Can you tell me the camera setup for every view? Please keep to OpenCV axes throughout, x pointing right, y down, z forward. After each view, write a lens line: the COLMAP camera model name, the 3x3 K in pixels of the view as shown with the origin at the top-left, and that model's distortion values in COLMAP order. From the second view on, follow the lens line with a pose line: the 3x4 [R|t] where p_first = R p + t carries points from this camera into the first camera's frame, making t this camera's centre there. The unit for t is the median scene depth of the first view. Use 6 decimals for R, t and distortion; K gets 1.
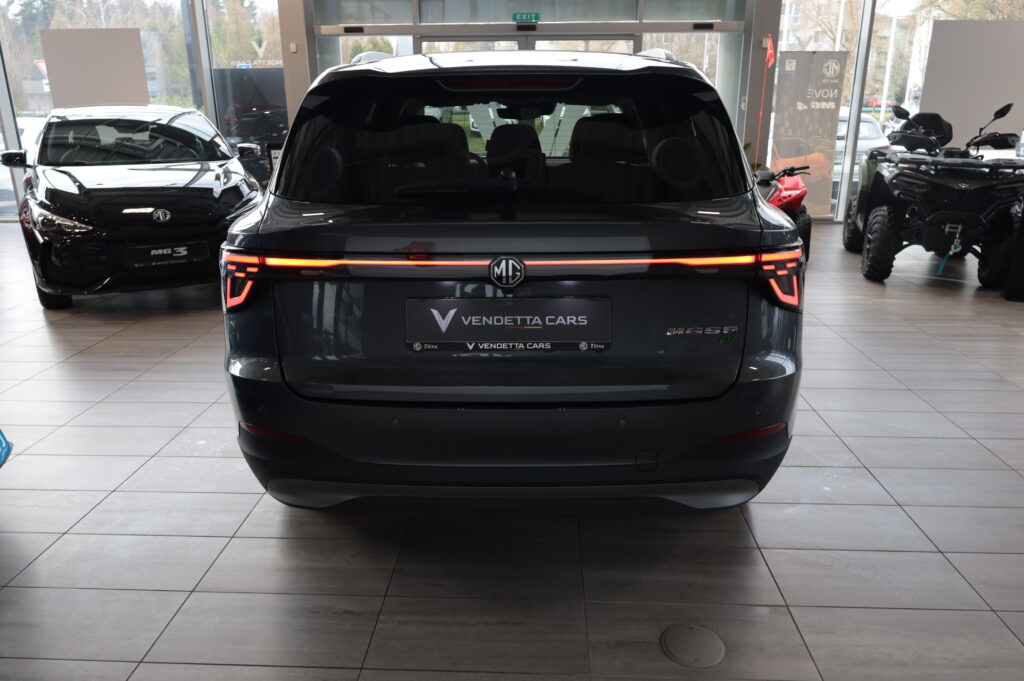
lens RADIAL K [[722.1, 0, 512.0], [0, 722.1, 340.5], [0, 0, 1]] dist [-0.007838, -0.001262]
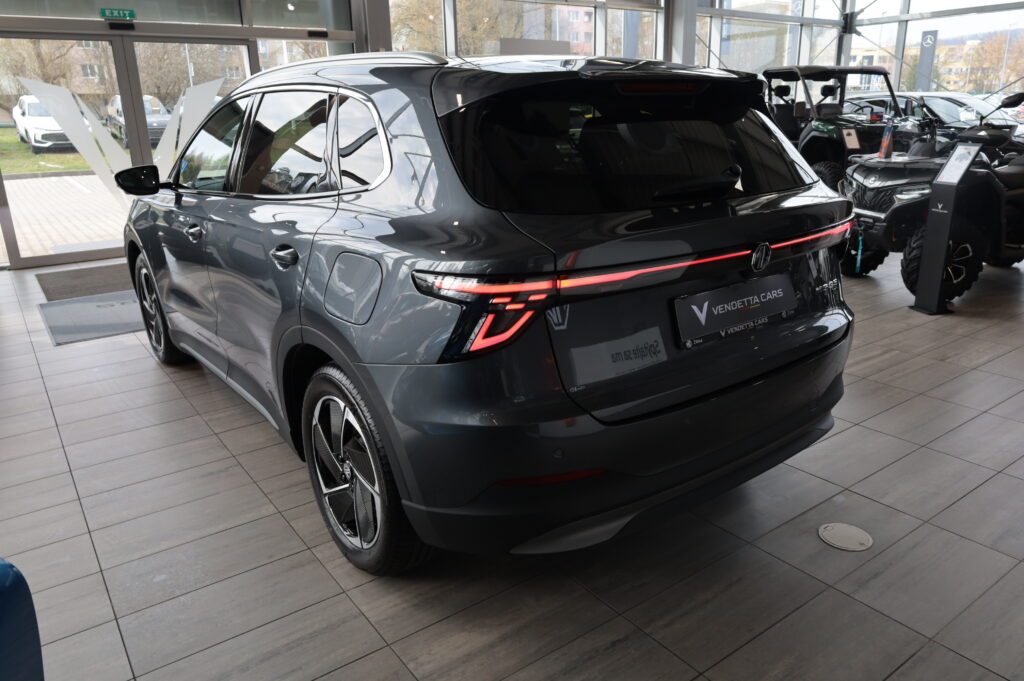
lens RADIAL K [[722.1, 0, 512.0], [0, 722.1, 340.5], [0, 0, 1]] dist [-0.007838, -0.001262]
pose [[0.784844, -0.197677, 0.587319, -0.910000], [0.204416, 0.977294, 0.055768, -0.102637], [-0.585008, 0.076288, 0.807432, 0.319108]]
